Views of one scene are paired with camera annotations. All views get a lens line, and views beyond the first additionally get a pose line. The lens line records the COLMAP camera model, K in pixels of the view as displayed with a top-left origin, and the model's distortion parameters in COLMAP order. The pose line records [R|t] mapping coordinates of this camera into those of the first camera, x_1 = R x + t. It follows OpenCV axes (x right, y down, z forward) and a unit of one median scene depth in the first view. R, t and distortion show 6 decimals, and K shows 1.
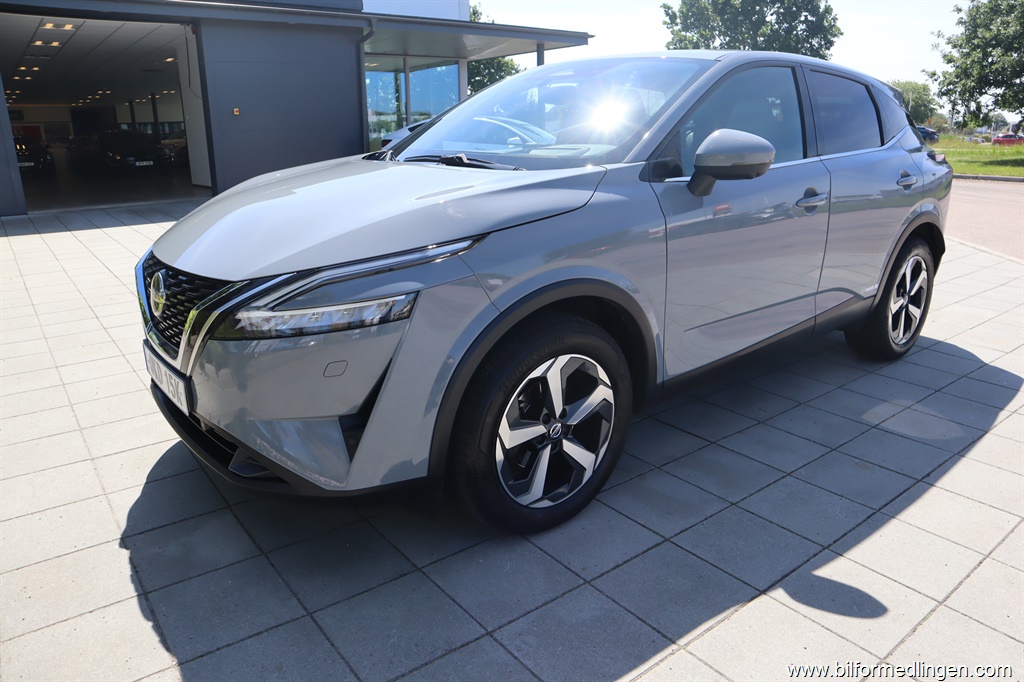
lens RADIAL K [[707.2, 0, 512.0], [0, 707.2, 341.0], [0, 0, 1]] dist [-0.130075, 0.079547]
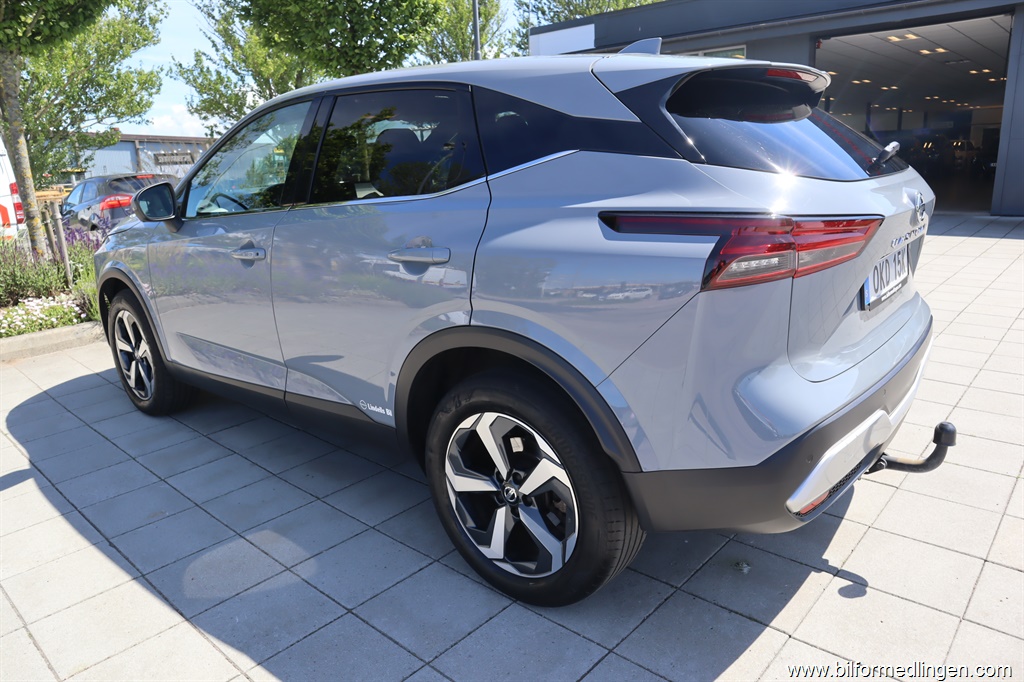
lens RADIAL K [[707.2, 0, 512.0], [0, 707.2, 341.0], [0, 0, 1]] dist [-0.130075, 0.079547]
pose [[0.171814, 0.252059, -0.952337, 1.631348], [-0.244879, 0.947298, 0.206546, -0.431124], [0.954209, 0.197720, 0.224482, 1.339007]]
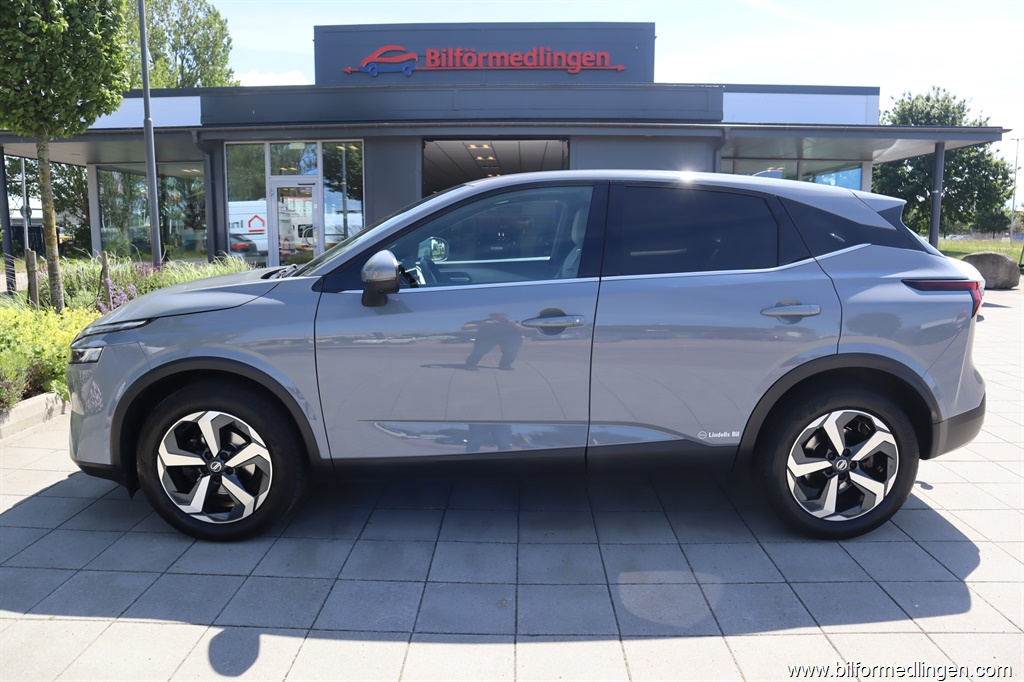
lens RADIAL K [[707.2, 0, 512.0], [0, 707.2, 341.0], [0, 0, 1]] dist [-0.130075, 0.079547]
pose [[0.779718, 0.107804, -0.616781, 1.166805], [-0.189160, 0.979595, -0.067913, -0.115288], [0.596874, 0.169623, 0.784200, 0.228954]]
